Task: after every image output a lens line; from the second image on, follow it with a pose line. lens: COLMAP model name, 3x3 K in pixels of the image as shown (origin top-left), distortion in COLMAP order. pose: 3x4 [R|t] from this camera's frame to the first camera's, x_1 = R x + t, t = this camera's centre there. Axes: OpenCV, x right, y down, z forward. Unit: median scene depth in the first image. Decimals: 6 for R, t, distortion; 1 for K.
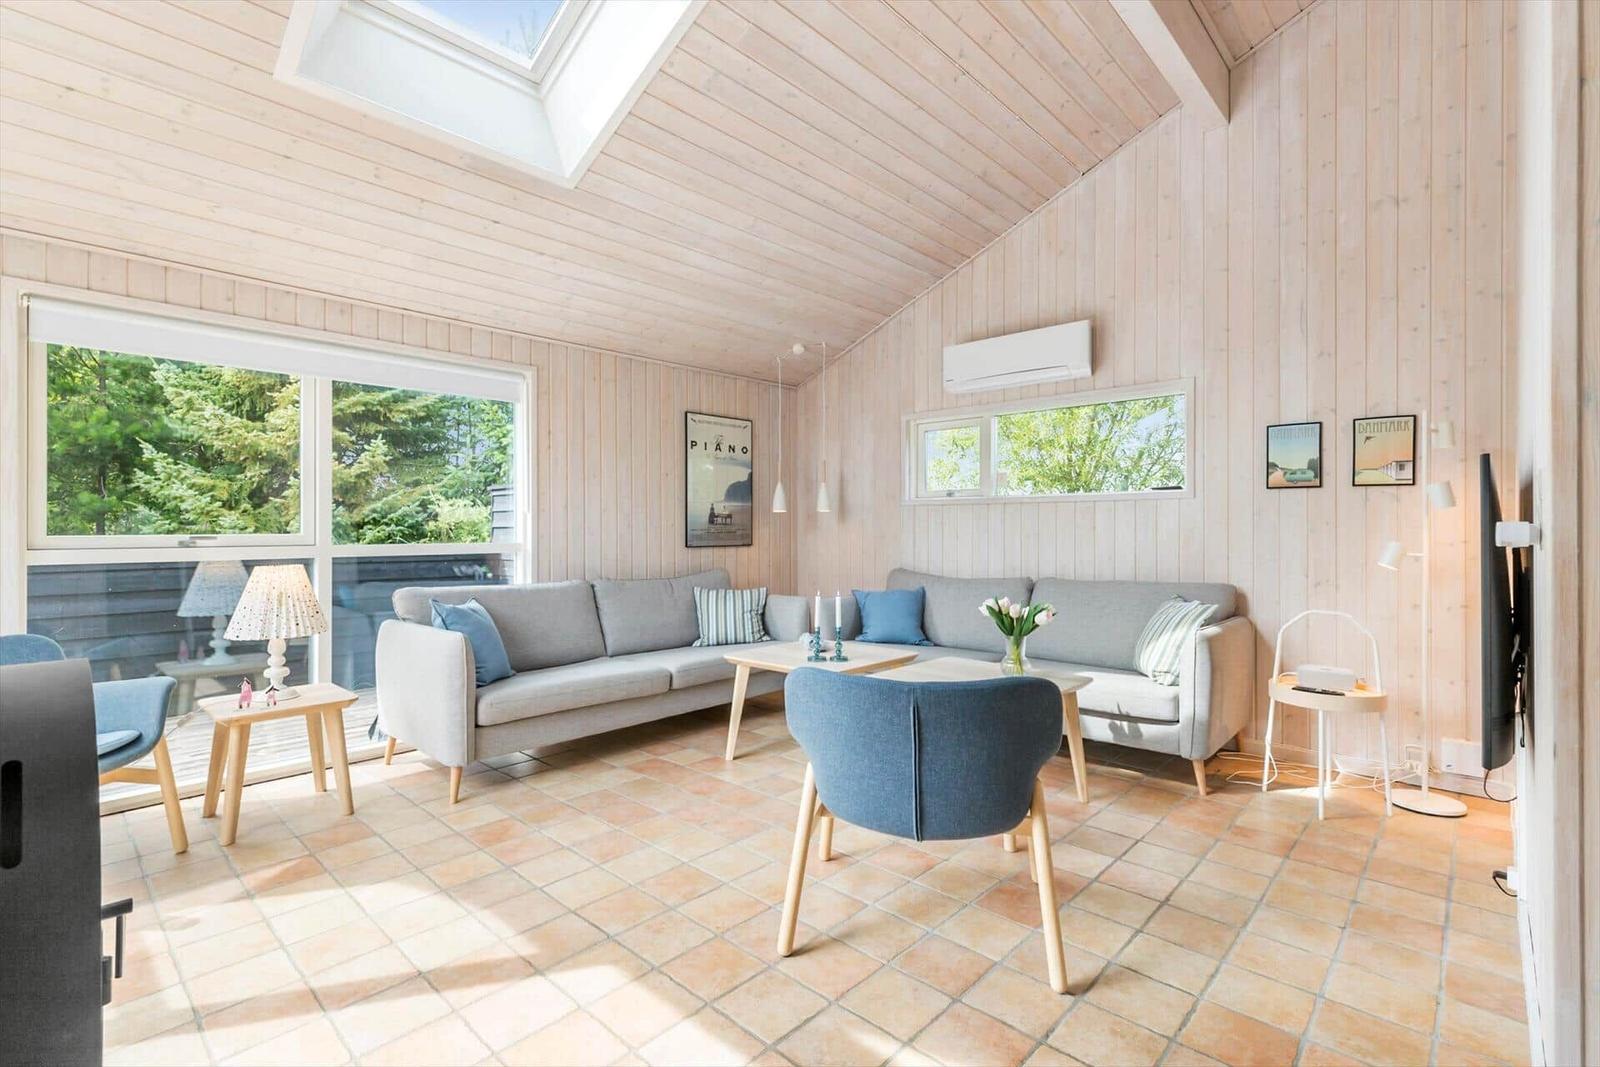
lens RADIAL K [[730.1, 0, 825.1], [0, 730.1, 526.4], [0, 0, 1]] dist [0.001837, -0.000236]
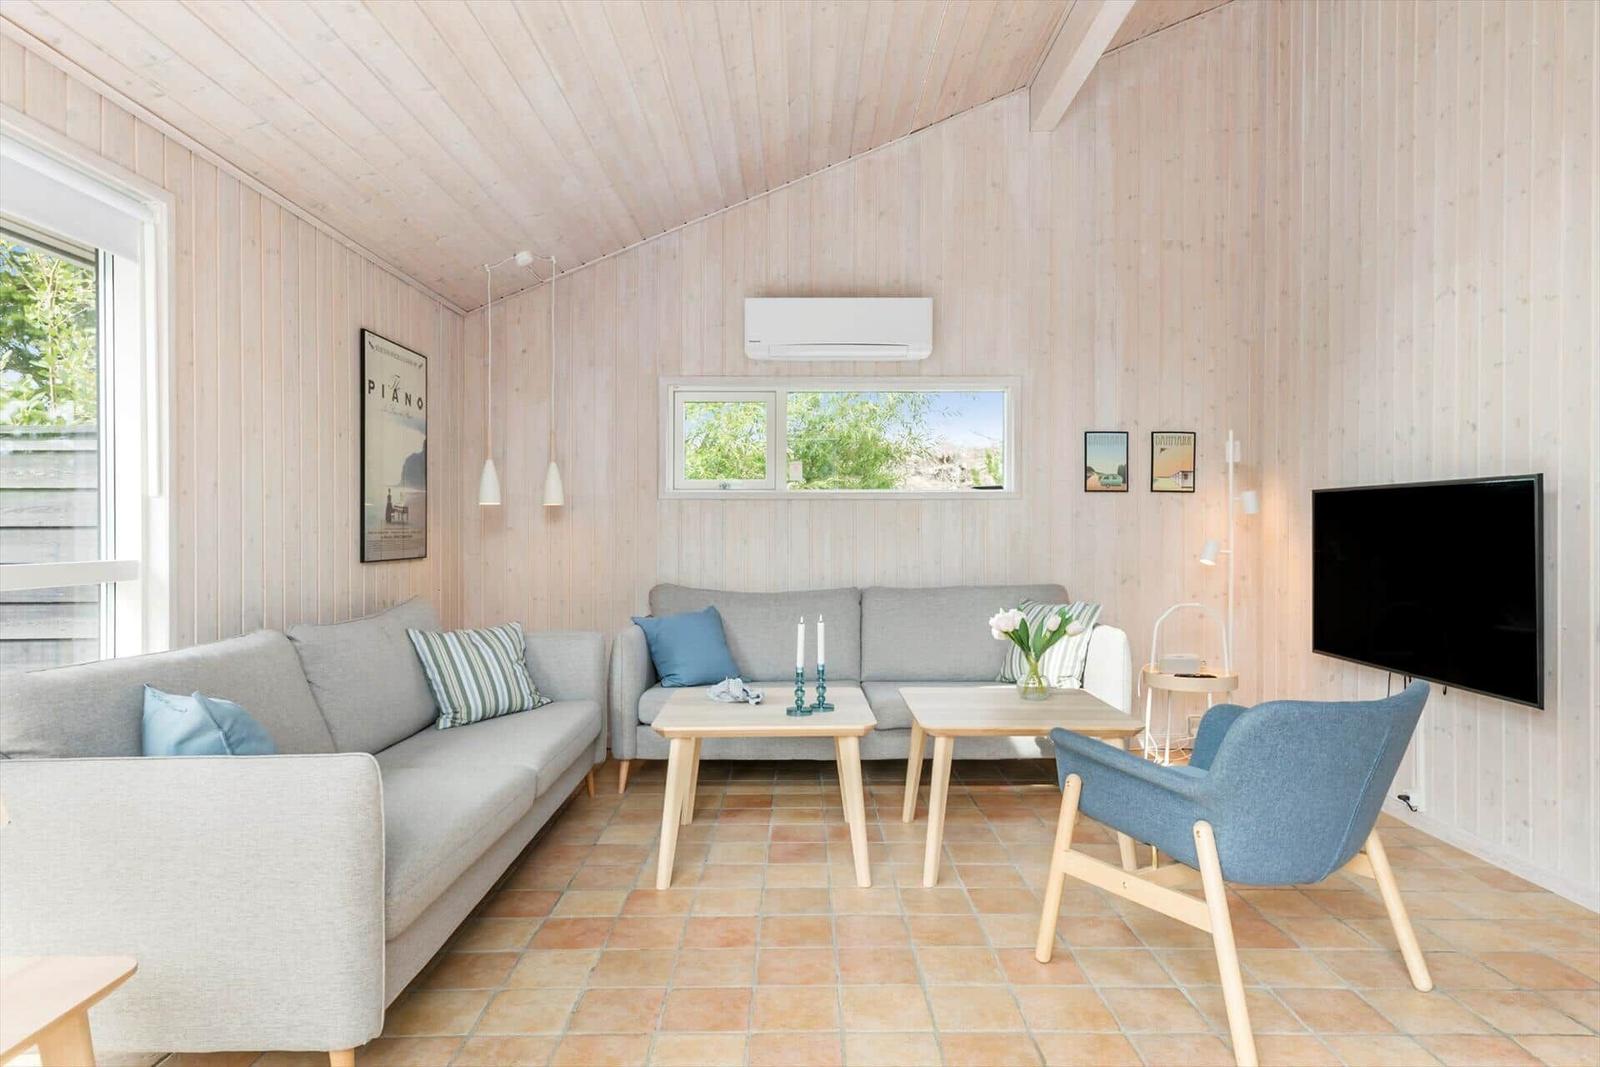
lens RADIAL K [[896.2, 0, 789.4], [0, 896.2, 527.2], [0, 0, 1]] dist [0.001771, -0.001377]
pose [[0.743185, 0.003122, 0.669078, -0.474689], [-0.000671, 0.999992, -0.003921, 0.003721], [-0.669085, 0.002465, 0.743182, 0.278169]]
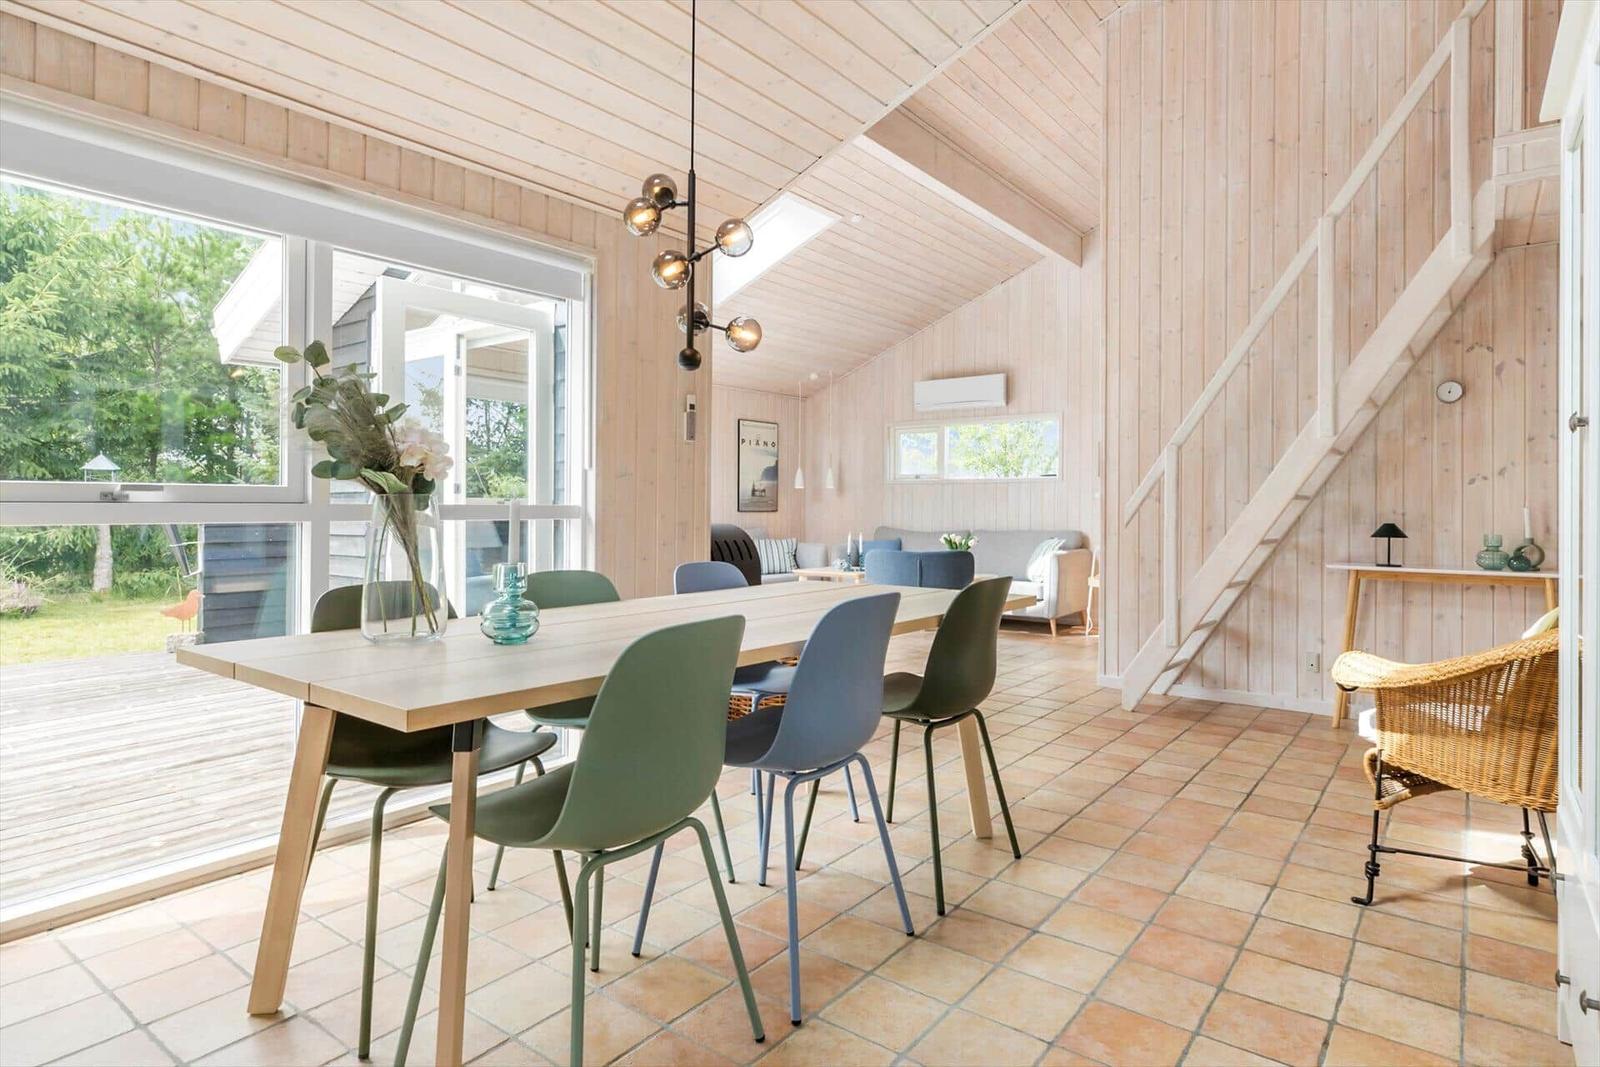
lens RADIAL K [[880.2, 0, 797.0], [0, 880.2, 502.3], [0, 0, 1]] dist [0.002353, -0.000190]
pose [[0.997828, 0.006106, 0.065590, -0.216380], [-0.005934, 0.999978, -0.002812, 0.015682], [-0.065606, 0.002416, 0.997843, -0.879370]]
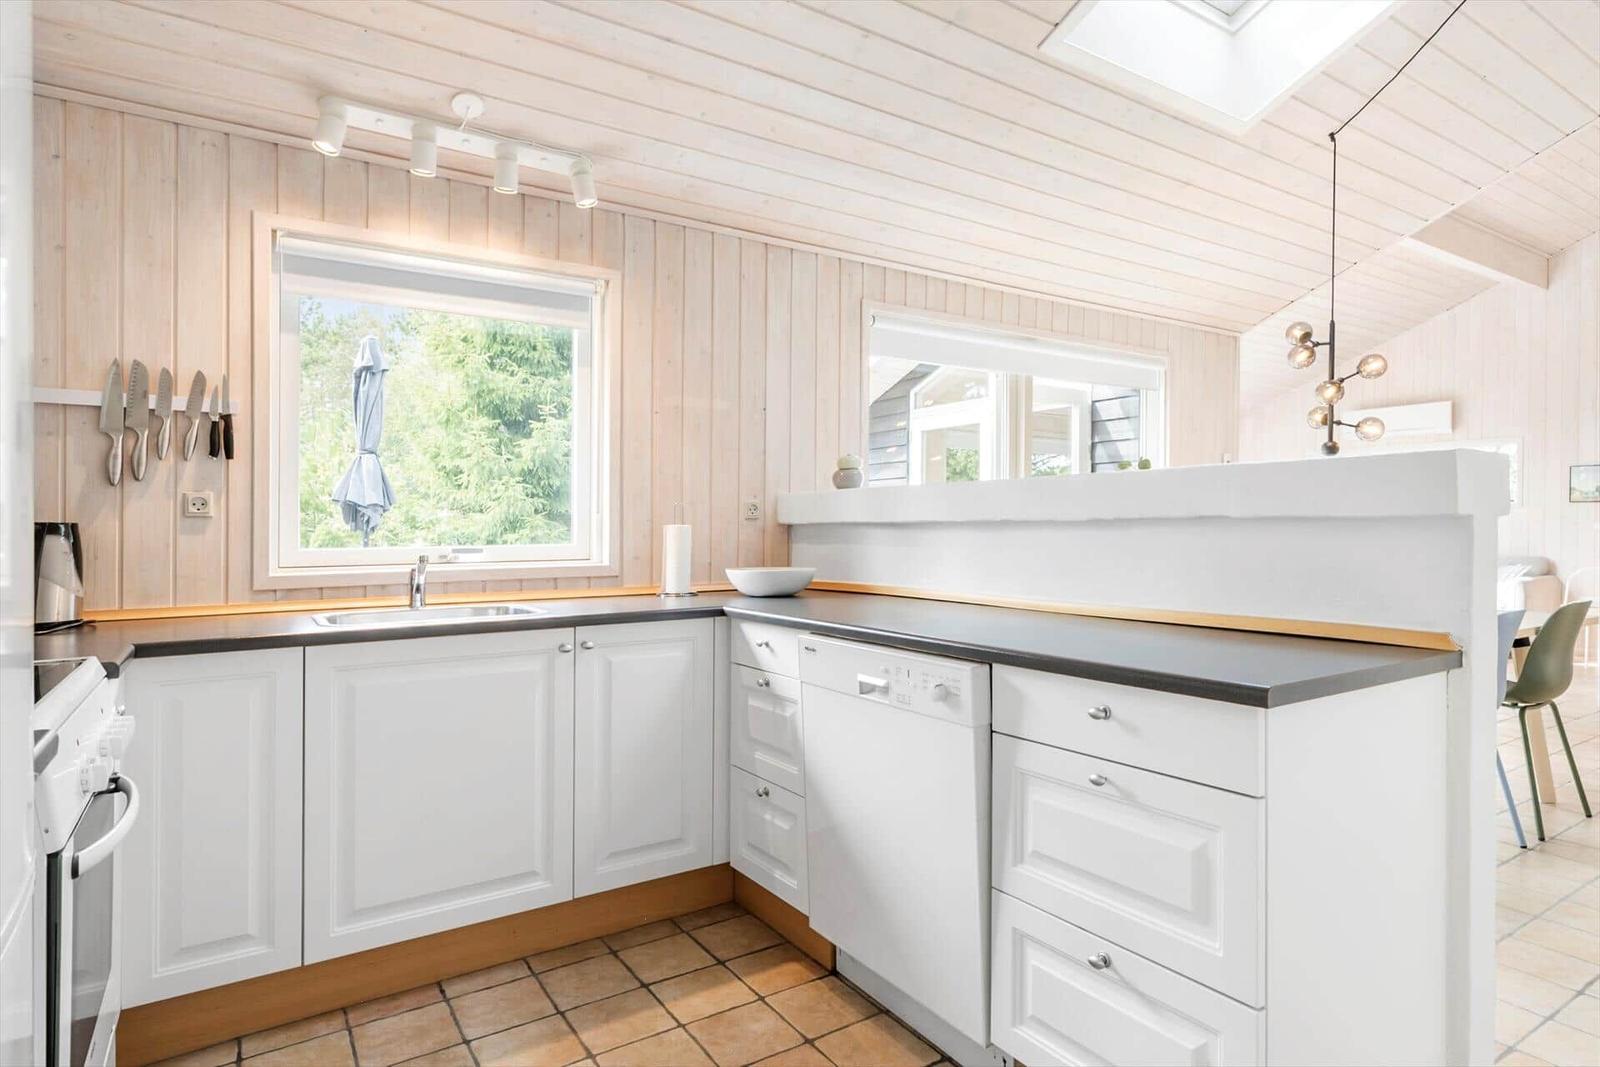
lens RADIAL K [[871.6, 0, 800.0], [0, 871.6, 533.5], [0, 0, 1]] dist [0.001575, -0.001067]
pose [[0.963053, 0.001538, -0.269308, -0.490454], [0.002039, 0.999913, 0.013002, -0.007275], [0.269304, -0.013070, 0.962966, -1.217762]]
